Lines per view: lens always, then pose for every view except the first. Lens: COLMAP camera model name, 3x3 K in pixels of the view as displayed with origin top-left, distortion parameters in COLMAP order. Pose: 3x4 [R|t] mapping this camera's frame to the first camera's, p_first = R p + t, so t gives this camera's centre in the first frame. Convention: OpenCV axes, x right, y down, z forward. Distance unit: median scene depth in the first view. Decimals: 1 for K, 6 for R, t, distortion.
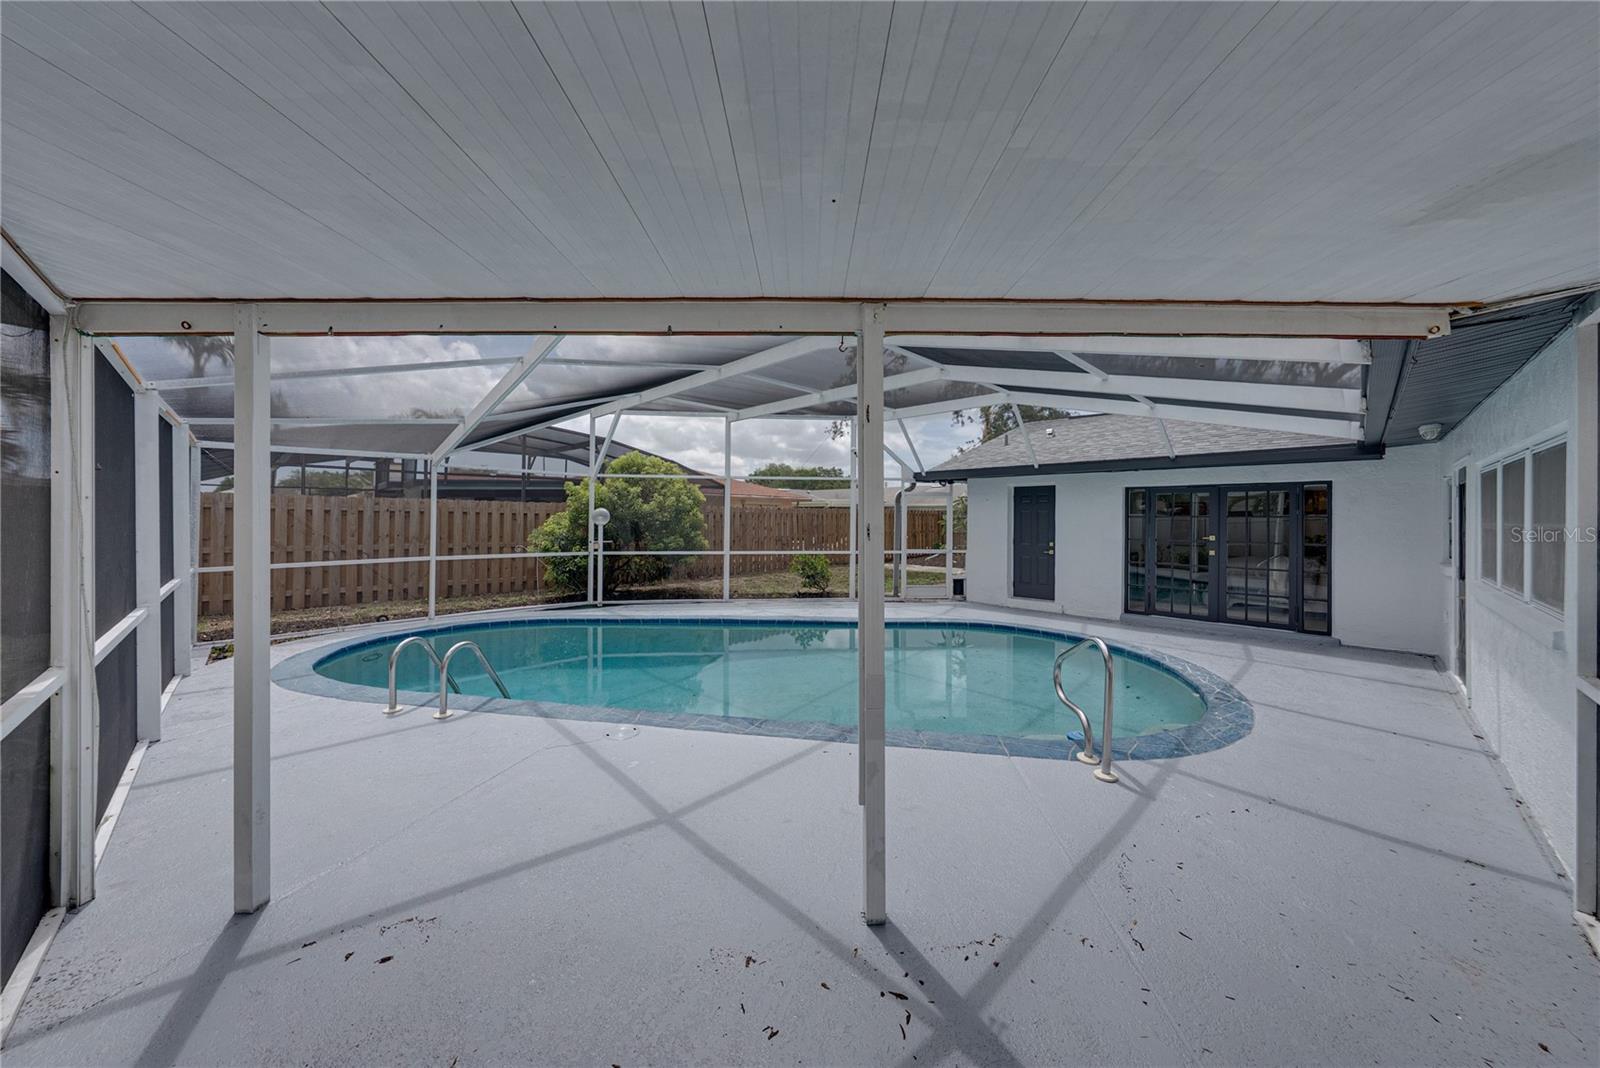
lens RADIAL K [[554.3, 0, 806.6], [0, 554.3, 514.9], [0, 0, 1]] dist [-0.004486, 0.000268]
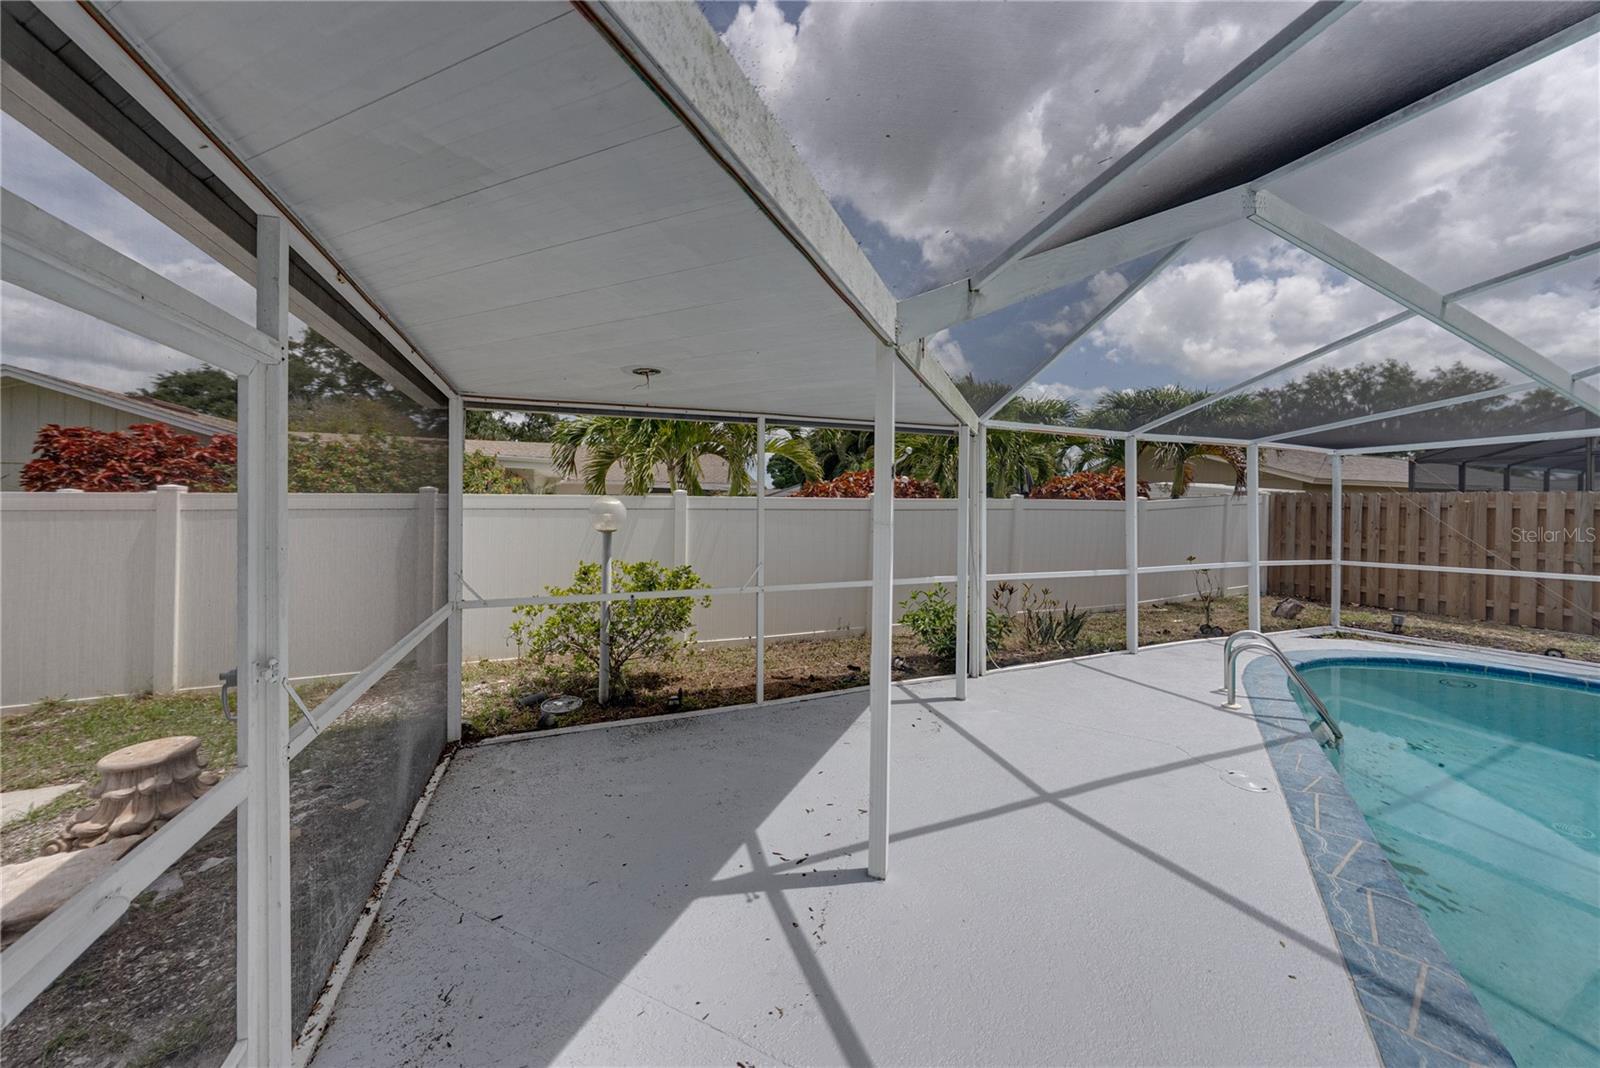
lens RADIAL K [[554.3, 0, 799.1], [0, 554.3, 524.1], [0, 0, 1]] dist [-0.004486, 0.000268]
pose [[-0.393855, 0.017286, -0.919010, 0.274286], [-0.004101, 0.999780, 0.020563, 0.001003], [0.919163, 0.011868, -0.393698, 0.294947]]
